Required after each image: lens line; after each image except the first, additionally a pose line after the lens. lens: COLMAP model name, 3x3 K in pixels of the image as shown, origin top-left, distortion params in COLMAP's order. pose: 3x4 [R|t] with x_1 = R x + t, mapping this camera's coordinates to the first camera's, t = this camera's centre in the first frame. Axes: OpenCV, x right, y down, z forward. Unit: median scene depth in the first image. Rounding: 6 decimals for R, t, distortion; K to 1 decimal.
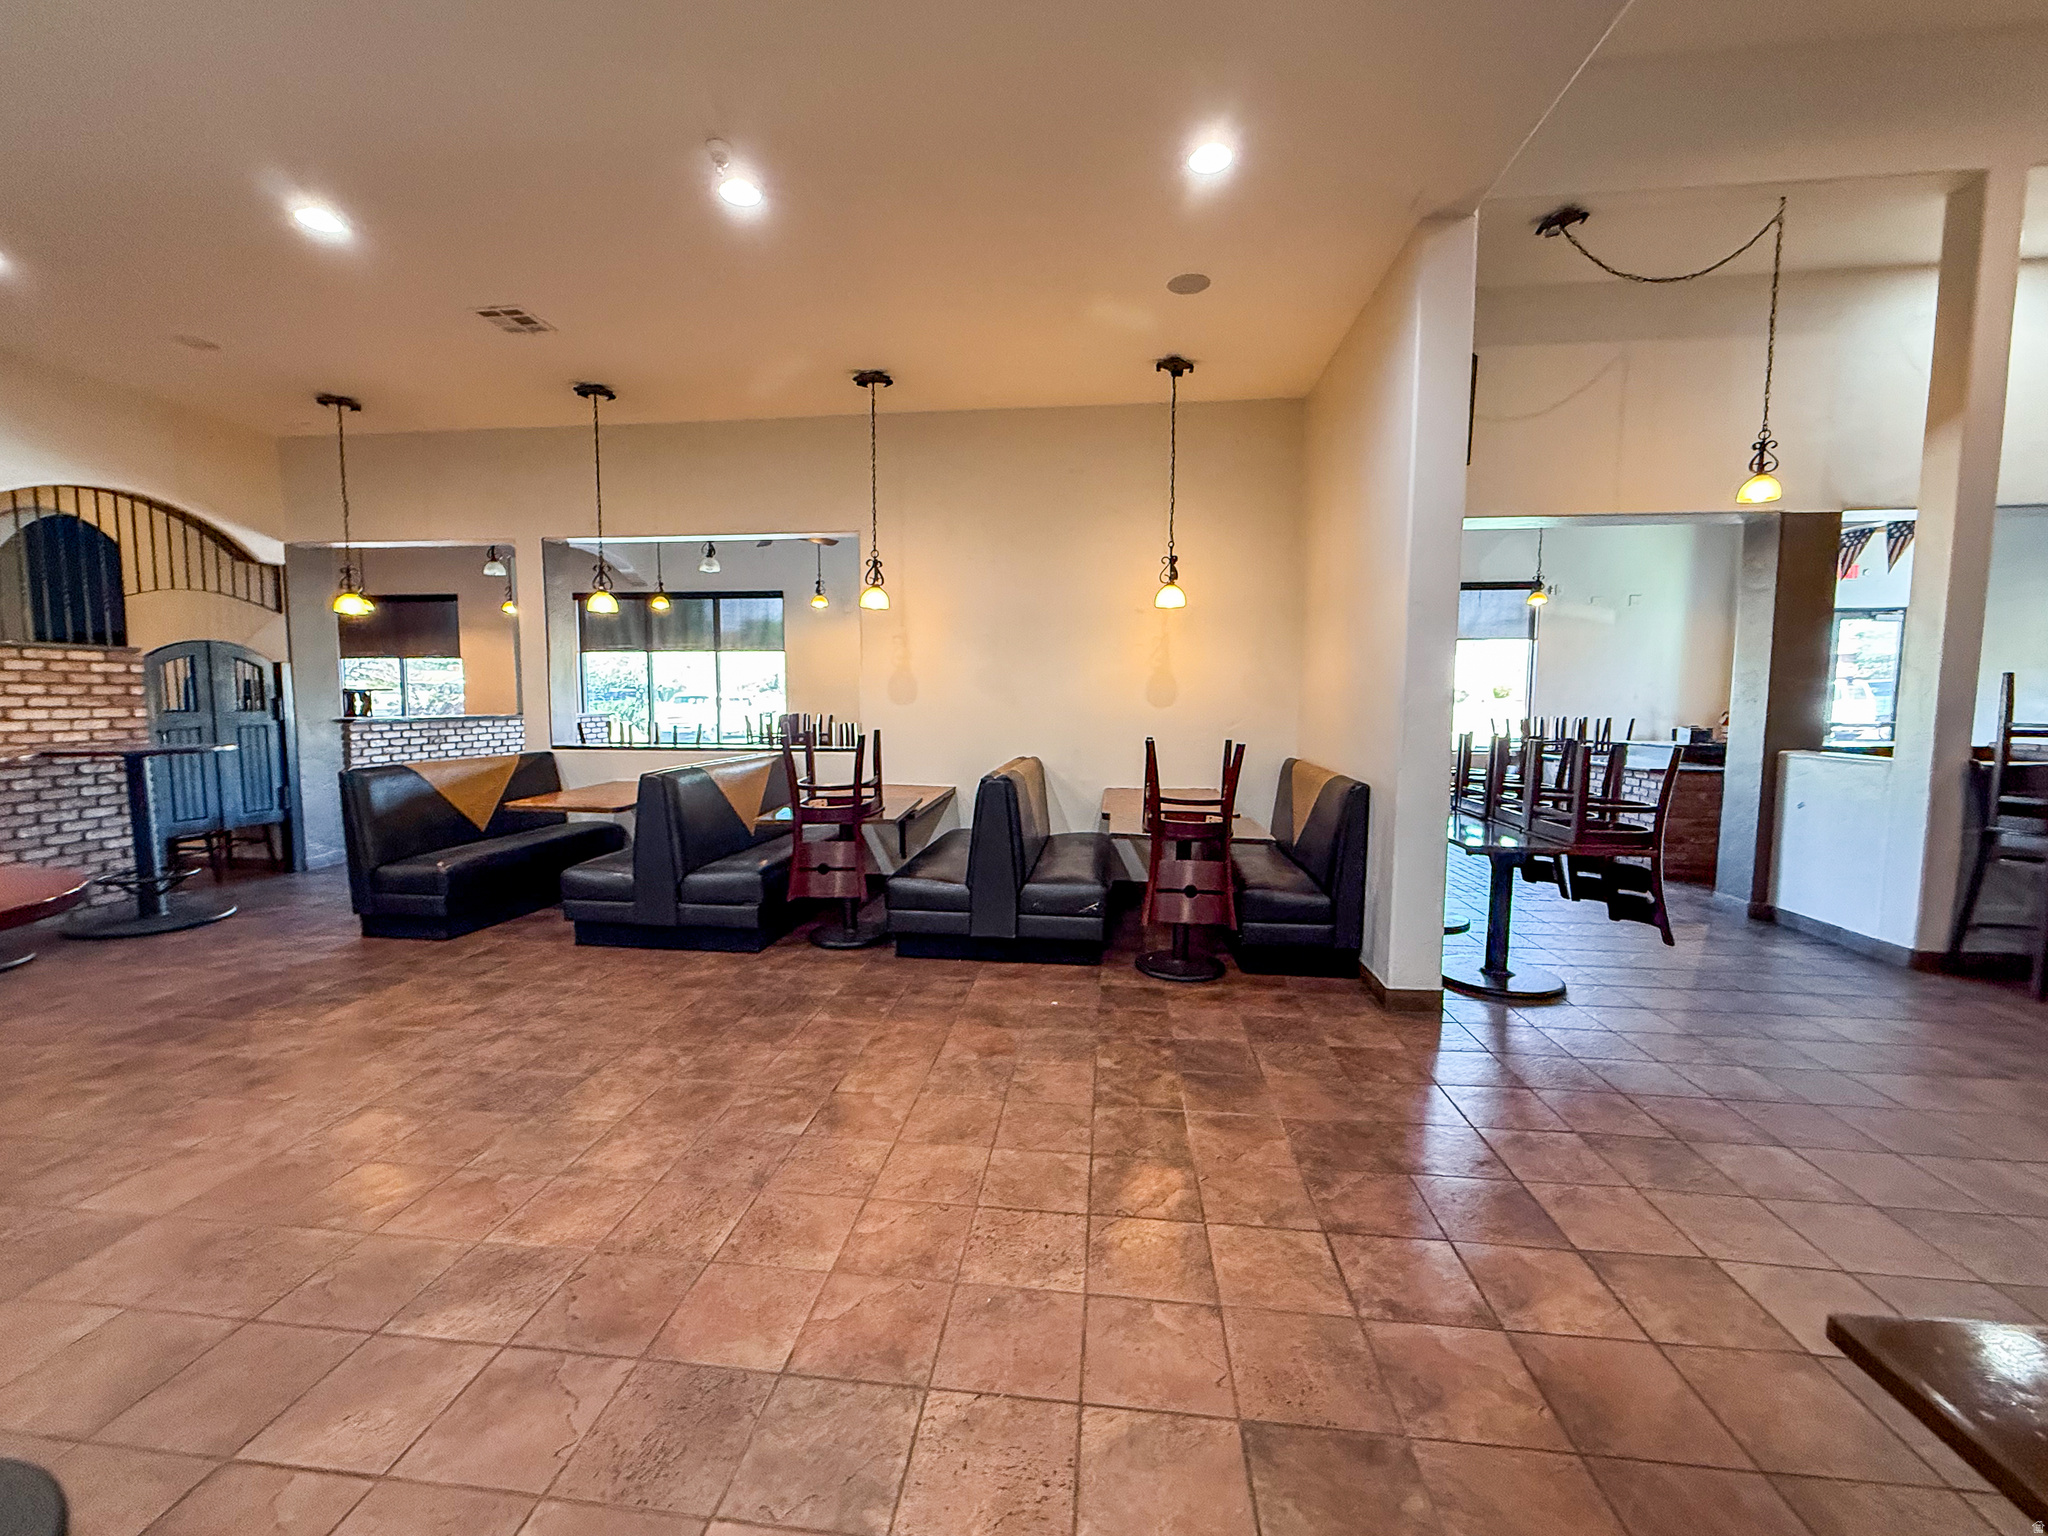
lens RADIAL K [[831.6, 0, 1030.2], [0, 831.6, 774.6], [0, 0, 1]] dist [0.002506, -0.000279]
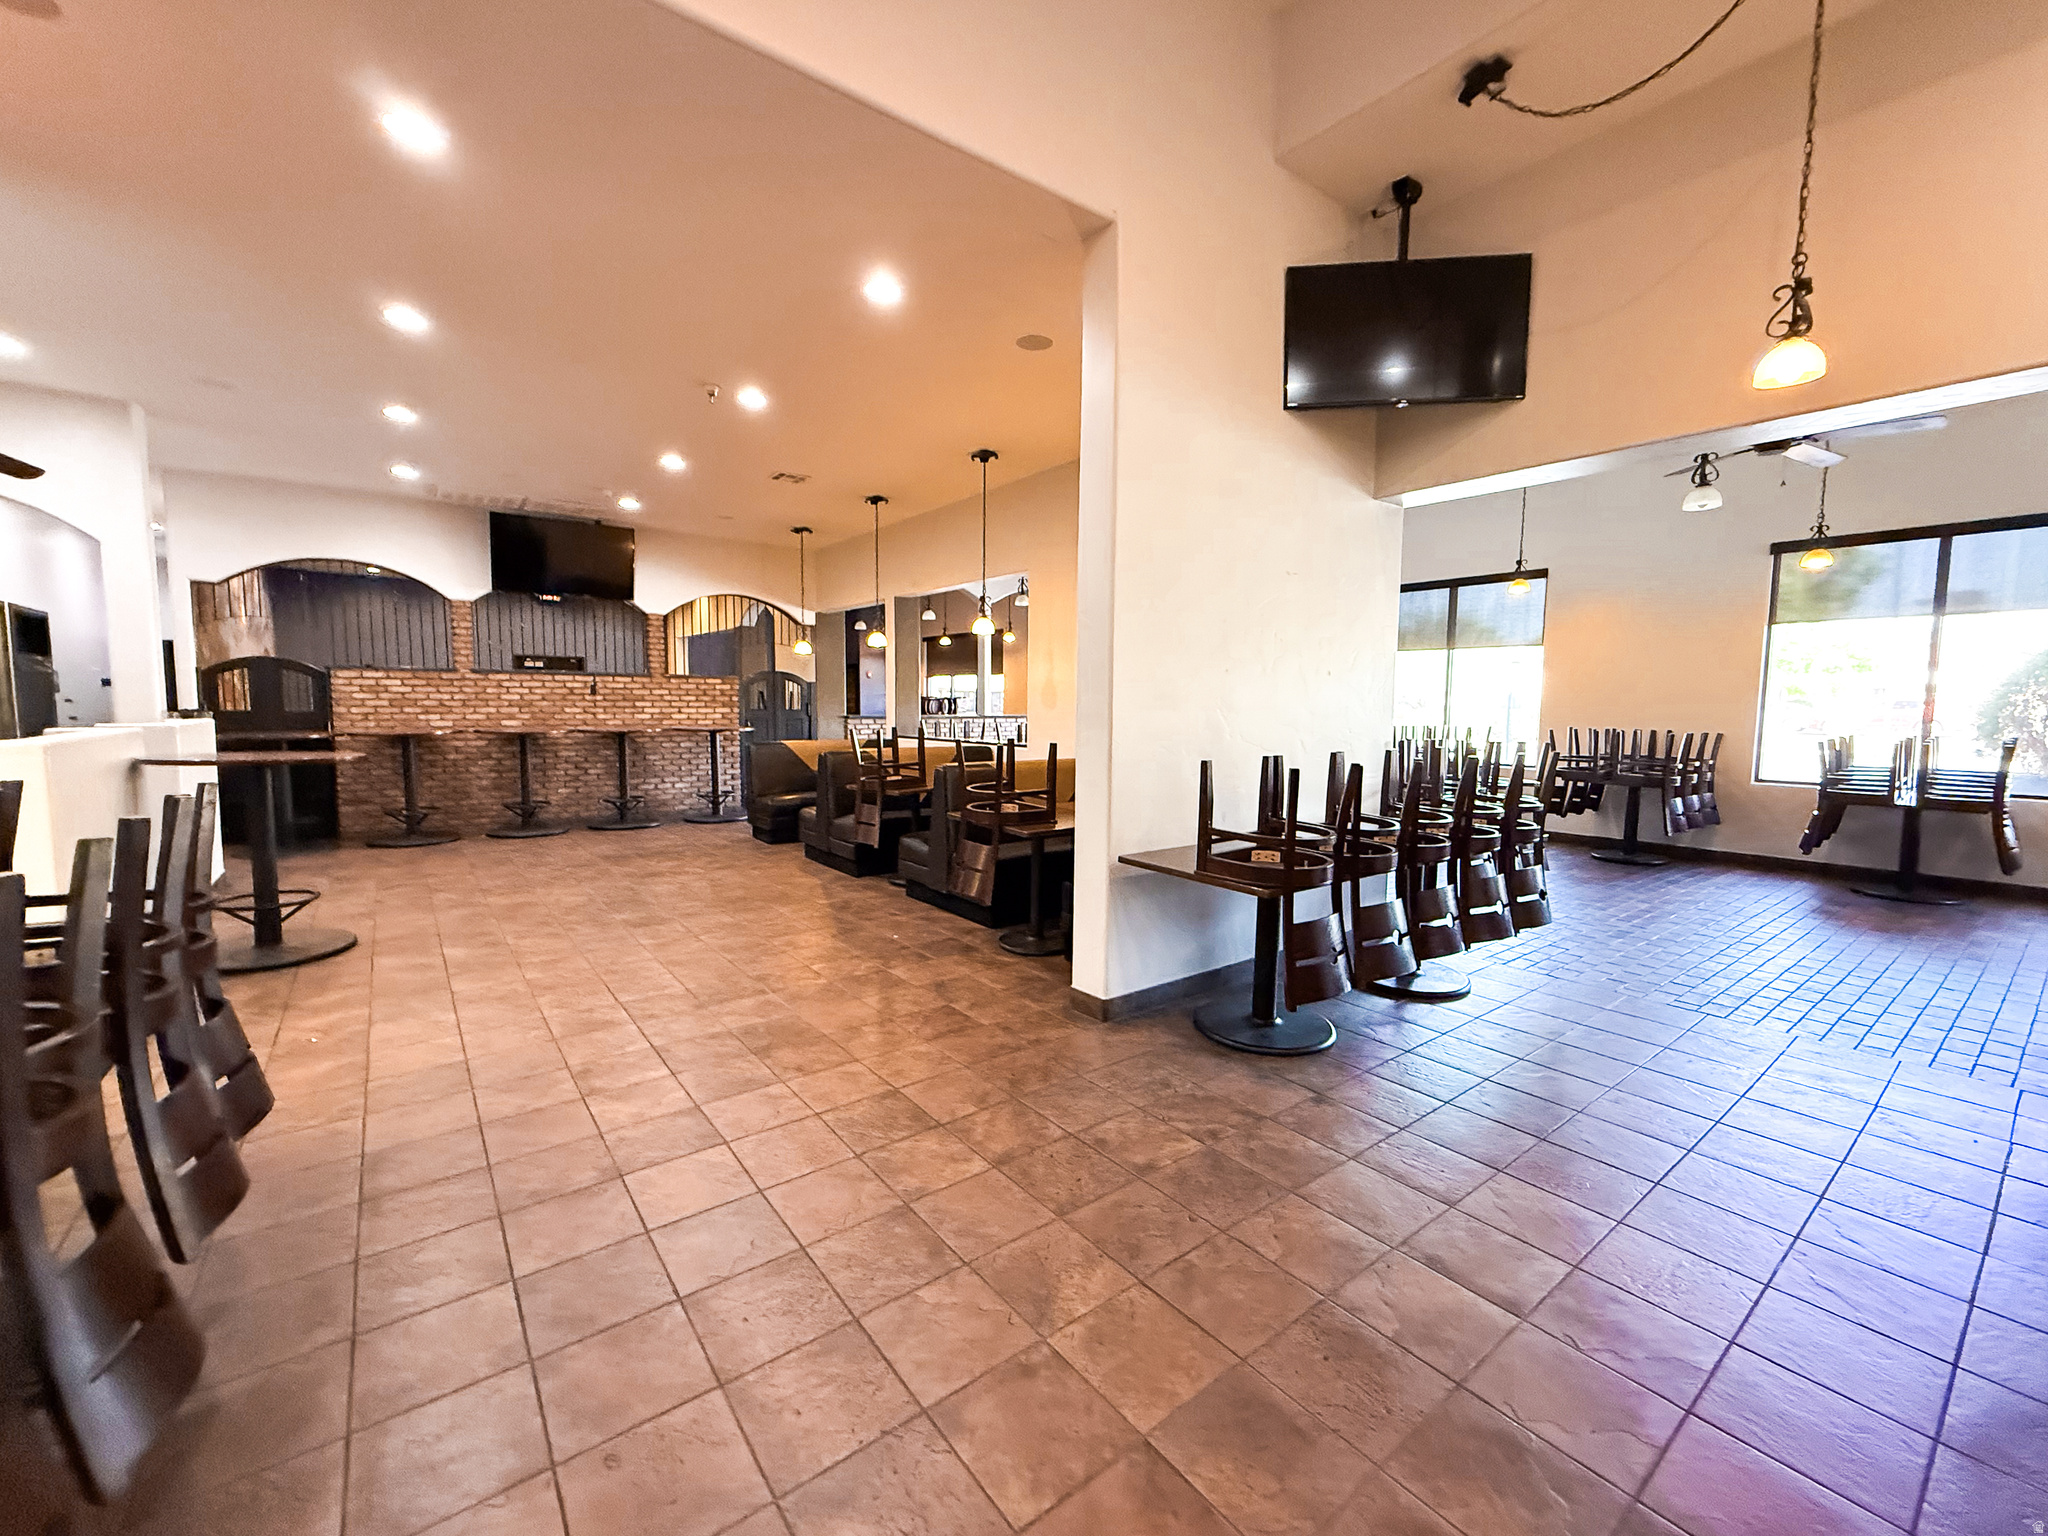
lens RADIAL K [[831.6, 0, 1037.1], [0, 831.6, 767.1], [0, 0, 1]] dist [0.002506, -0.000279]
pose [[0.692997, 0.058431, -0.718568, 1.146850], [-0.067741, 0.997578, 0.015789, -0.029753], [0.717750, 0.037735, 0.695277, 0.240718]]
